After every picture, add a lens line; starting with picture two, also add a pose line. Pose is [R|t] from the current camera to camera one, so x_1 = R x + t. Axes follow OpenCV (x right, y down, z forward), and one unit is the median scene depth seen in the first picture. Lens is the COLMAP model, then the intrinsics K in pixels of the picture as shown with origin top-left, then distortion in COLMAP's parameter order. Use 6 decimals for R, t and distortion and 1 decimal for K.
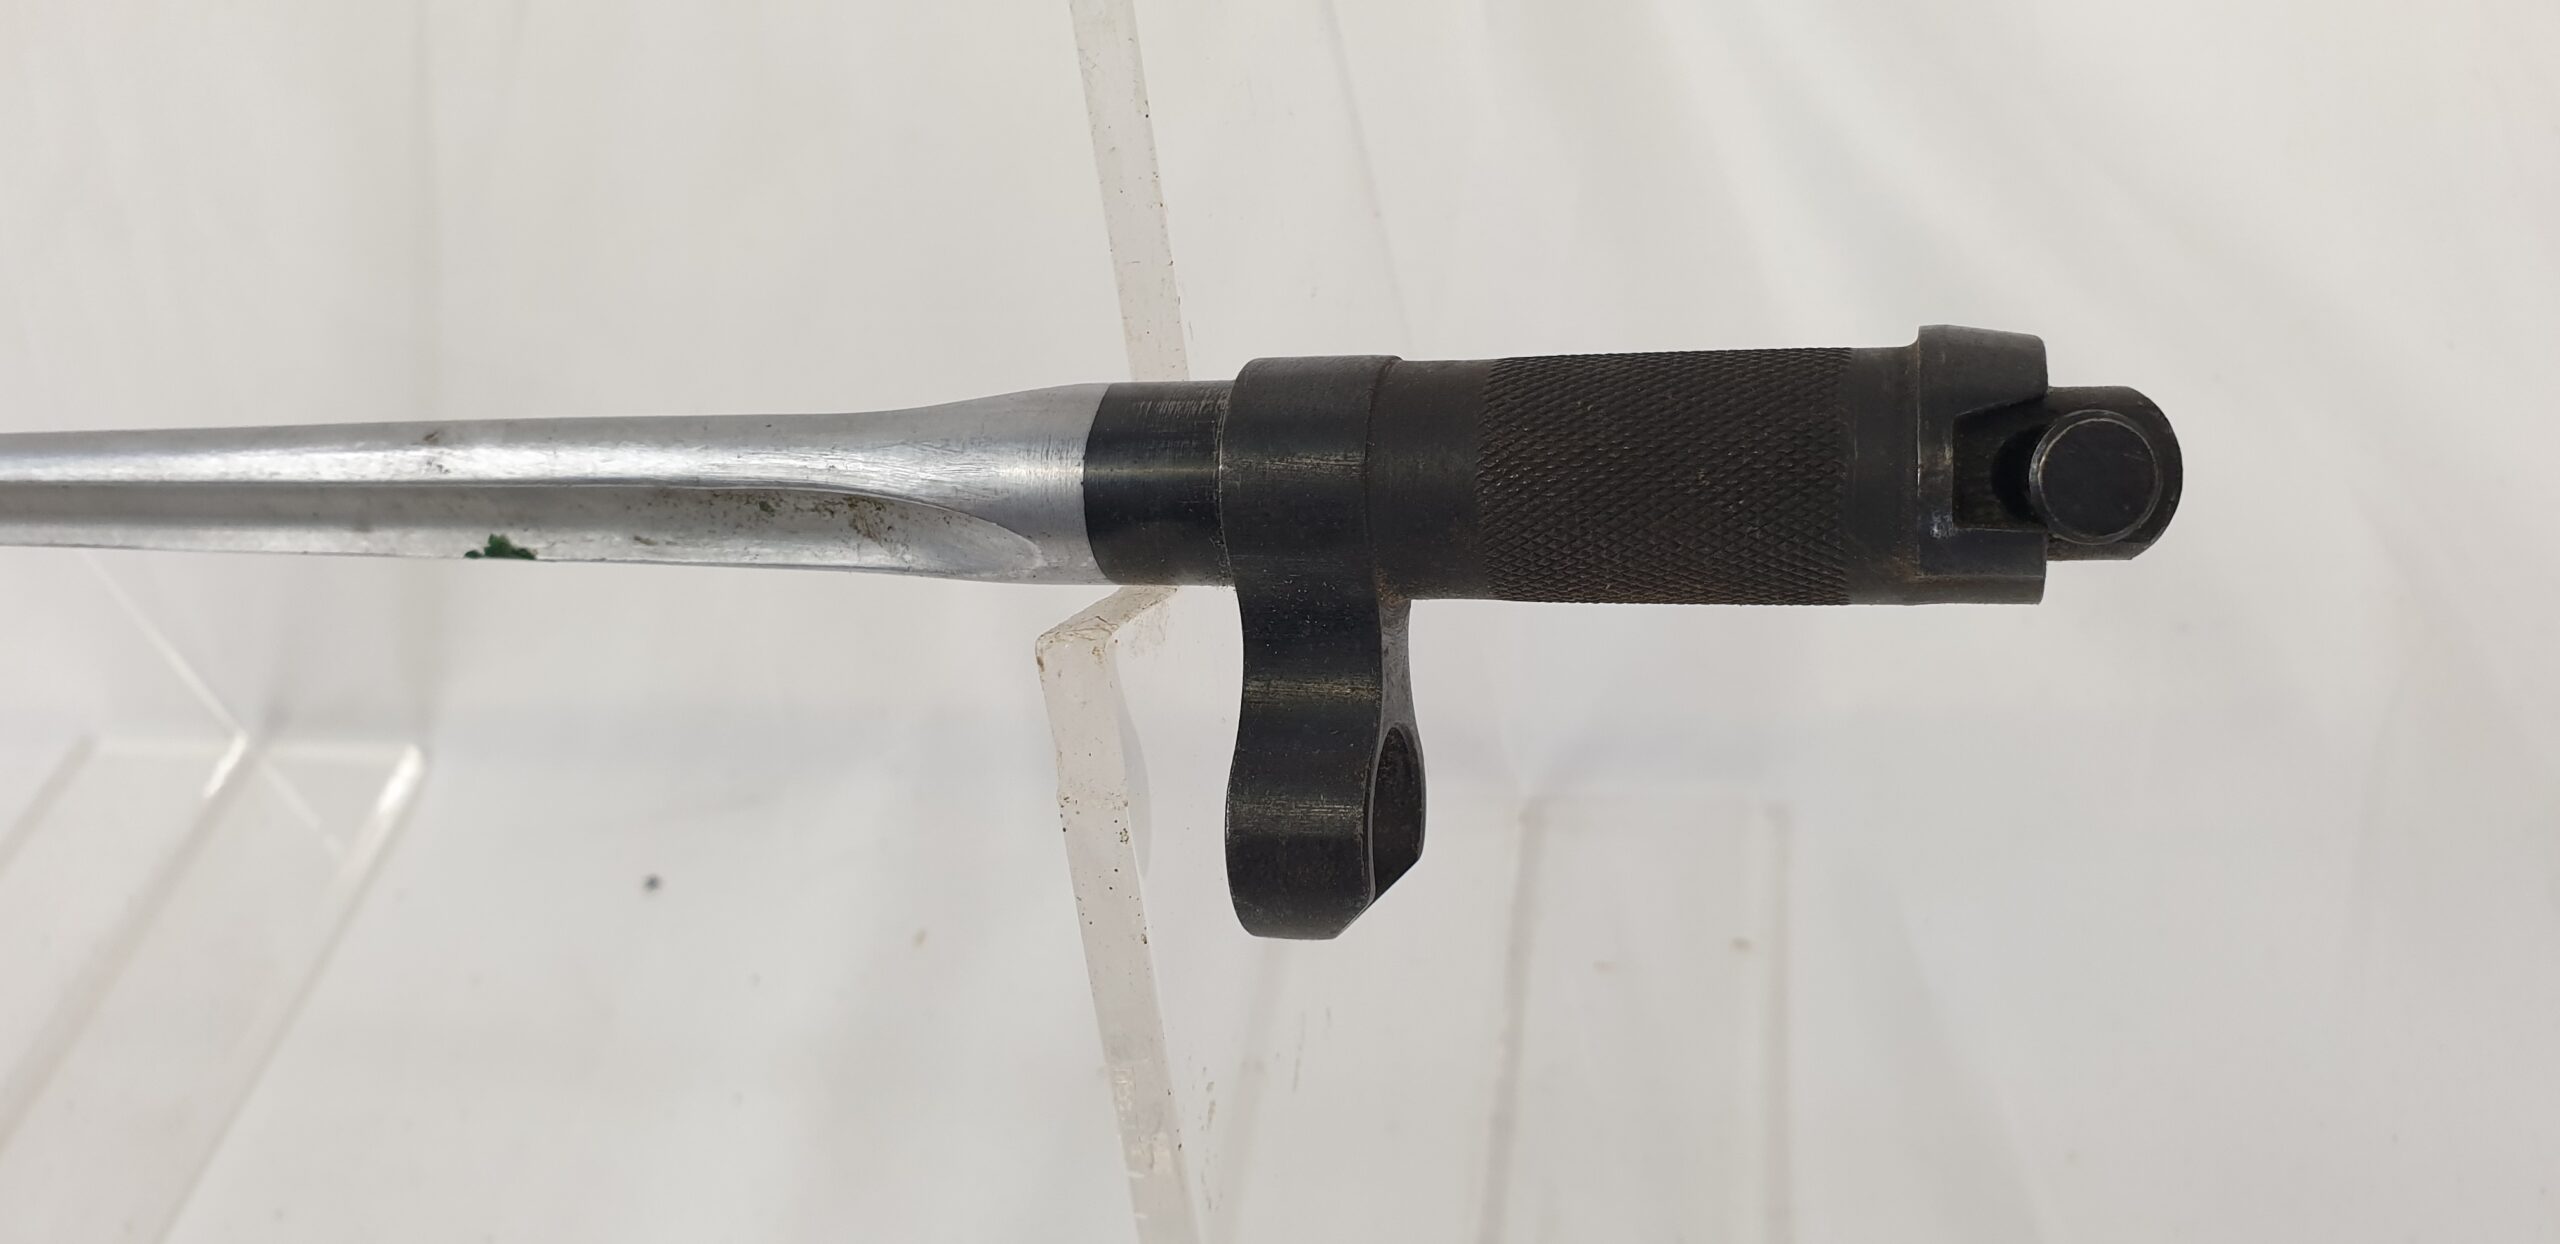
lens RADIAL K [[1816.9, 0, 1183.5], [0, 1816.9, 622.1], [0, 0, 1]] dist [-0.034625, -0.004483]
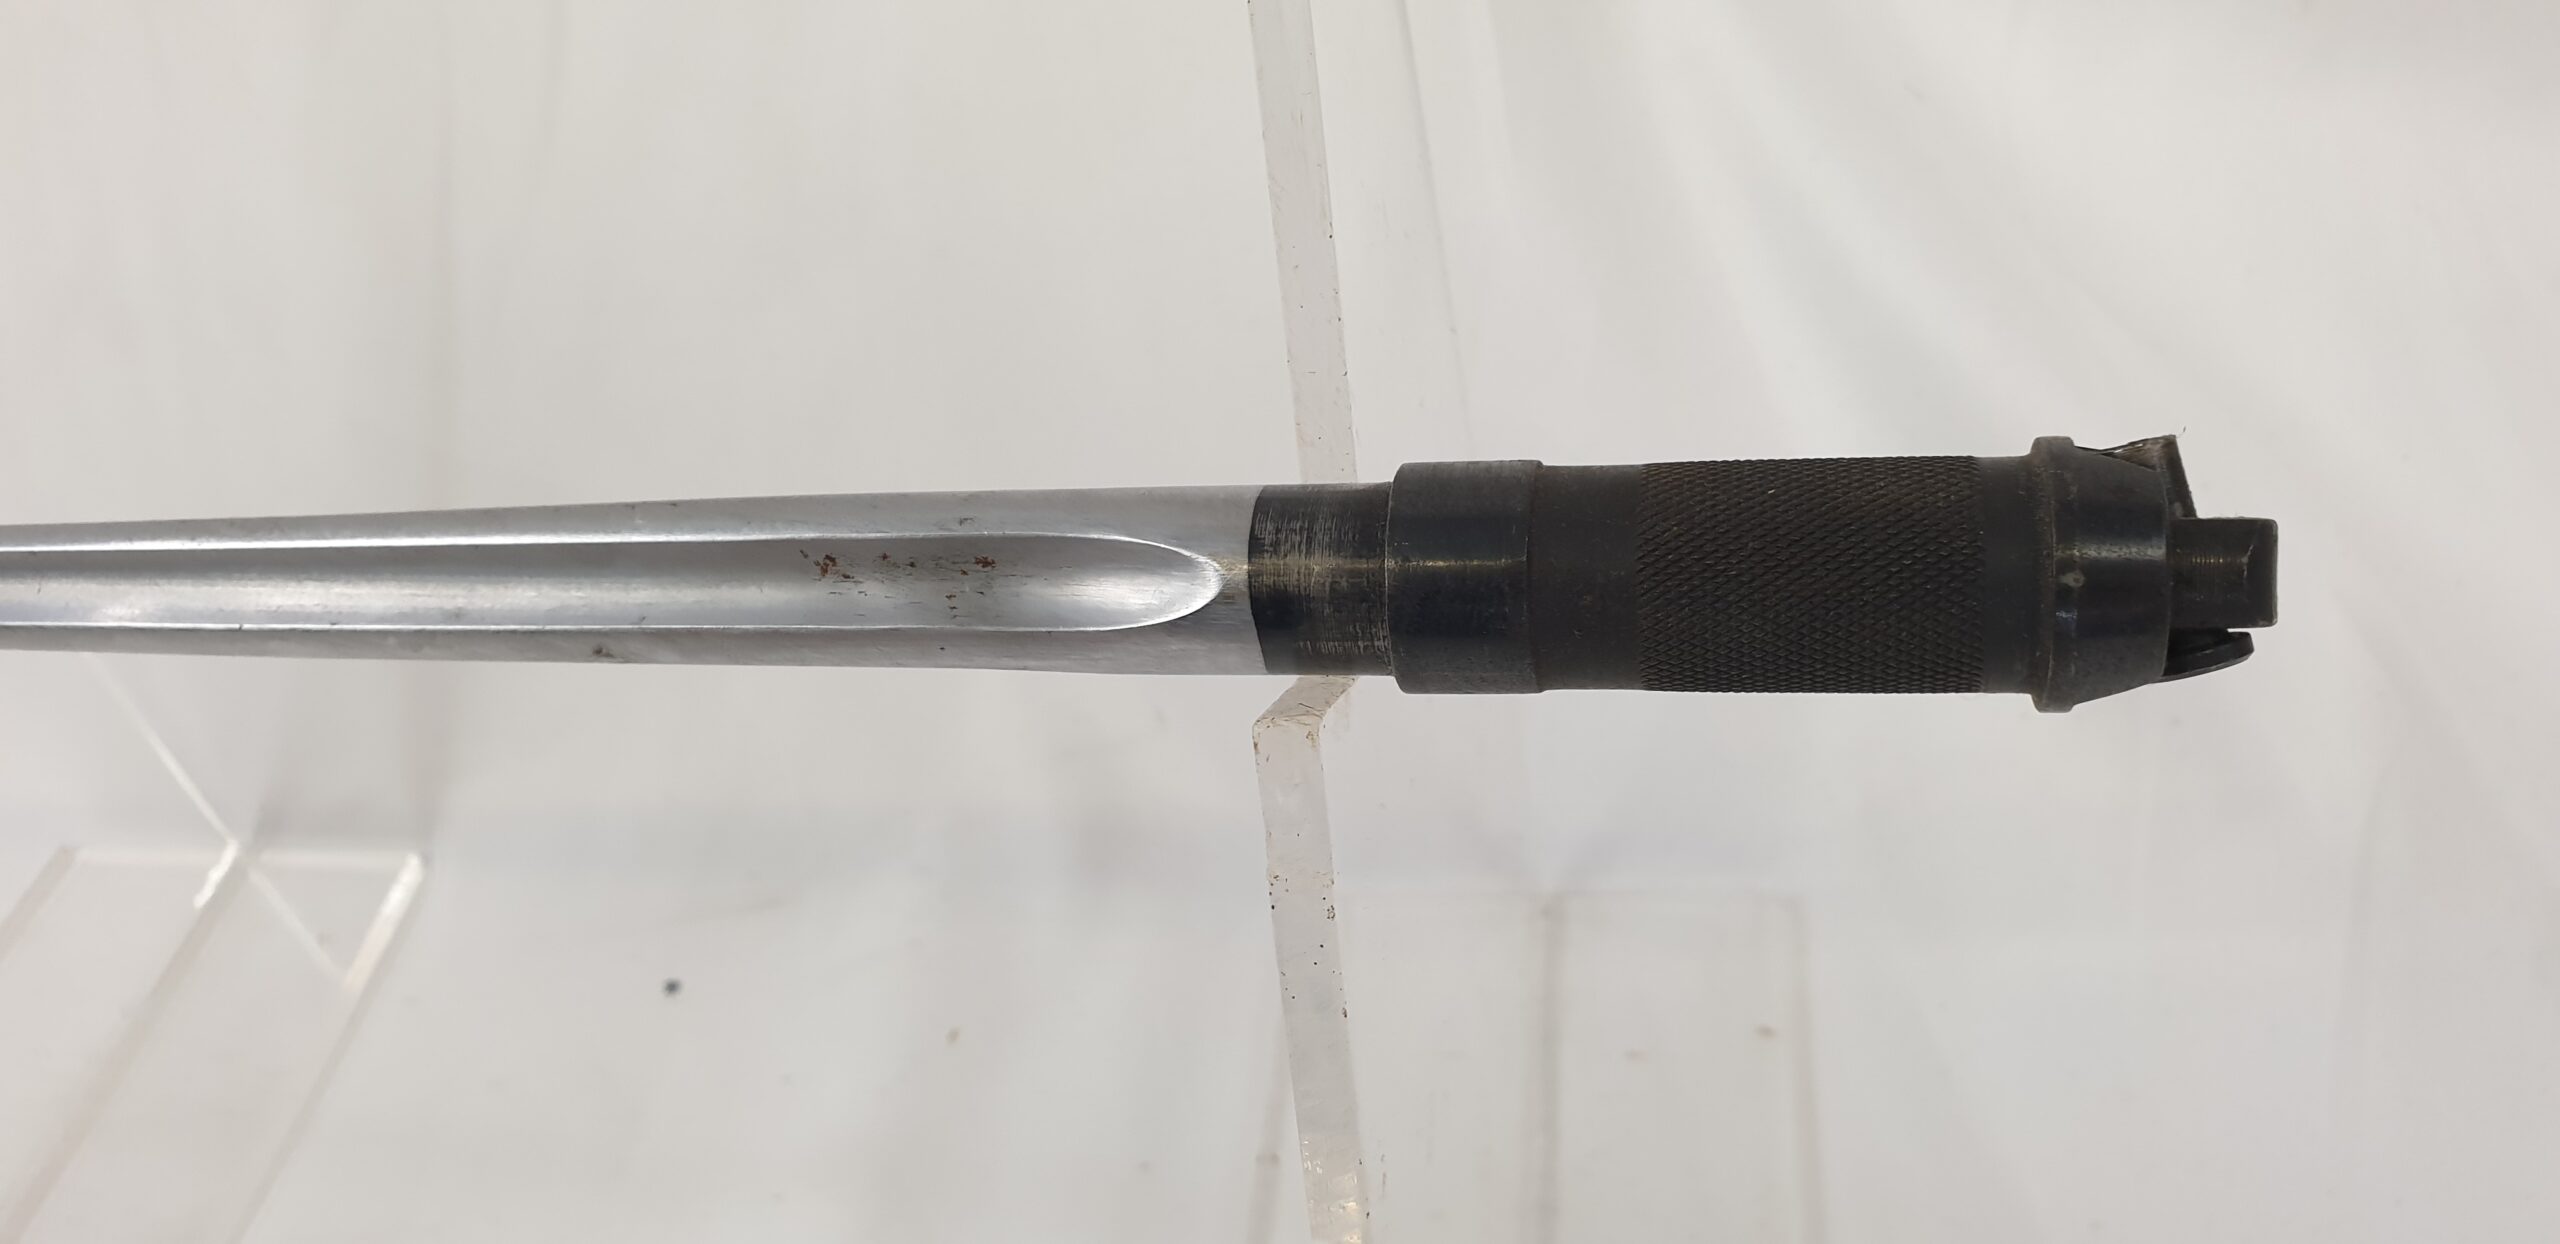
lens RADIAL K [[1816.9, 0, 1183.5], [0, 1816.9, 622.1], [0, 0, 1]] dist [-0.034625, -0.004483]
pose [[0.998671, -0.001242, 0.051529, -0.144253], [0.004370, 0.998150, -0.060638, 0.011324], [-0.051359, 0.060782, 0.996829, -0.045199]]
